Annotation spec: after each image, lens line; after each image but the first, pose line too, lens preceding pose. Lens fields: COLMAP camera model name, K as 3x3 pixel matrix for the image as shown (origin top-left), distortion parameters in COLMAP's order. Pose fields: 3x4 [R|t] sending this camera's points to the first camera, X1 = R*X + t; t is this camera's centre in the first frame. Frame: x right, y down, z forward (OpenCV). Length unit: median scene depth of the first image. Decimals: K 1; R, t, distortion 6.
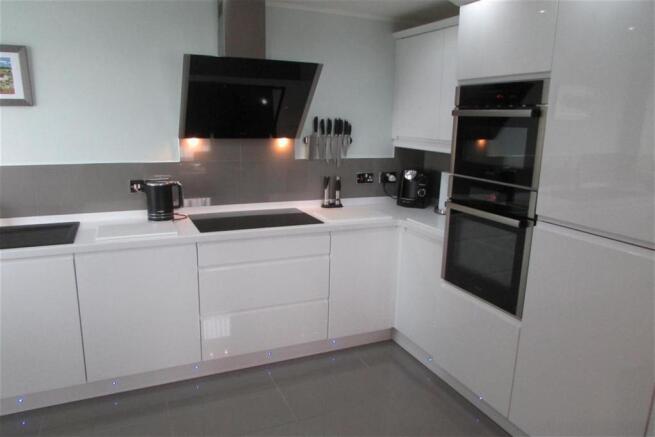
lens RADIAL K [[465.3, 0, 334.8], [0, 465.3, 218.4], [0, 0, 1]] dist [-0.035058, 0.007456]
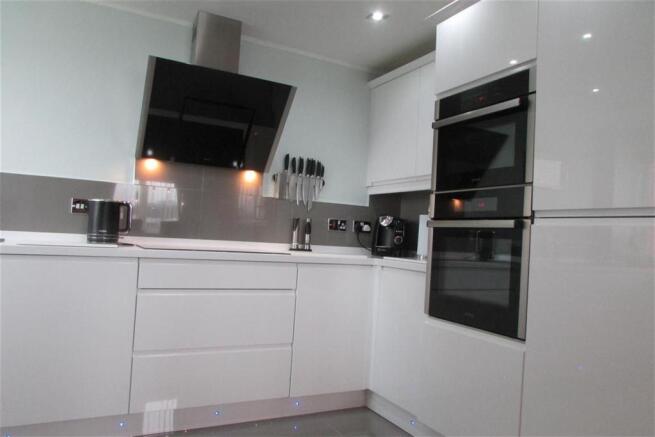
lens RADIAL K [[465.3, 0, 334.8], [0, 465.3, 218.4], [0, 0, 1]] dist [-0.035058, 0.007456]
pose [[0.997602, 0.036495, 0.058808, 0.005418], [-0.020591, 0.967705, -0.251243, 0.153637], [-0.066078, 0.249429, 0.966136, 0.117326]]
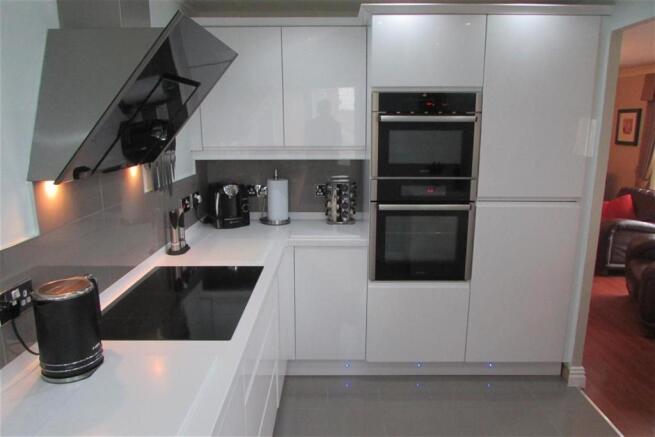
lens RADIAL K [[465.3, 0, 334.8], [0, 465.3, 218.4], [0, 0, 1]] dist [-0.035058, 0.007456]
pose [[0.419529, -0.220027, 0.880672, -0.583886], [0.205353, 0.968032, 0.144028, -0.143935], [-0.884209, 0.120425, 0.451300, 0.510126]]
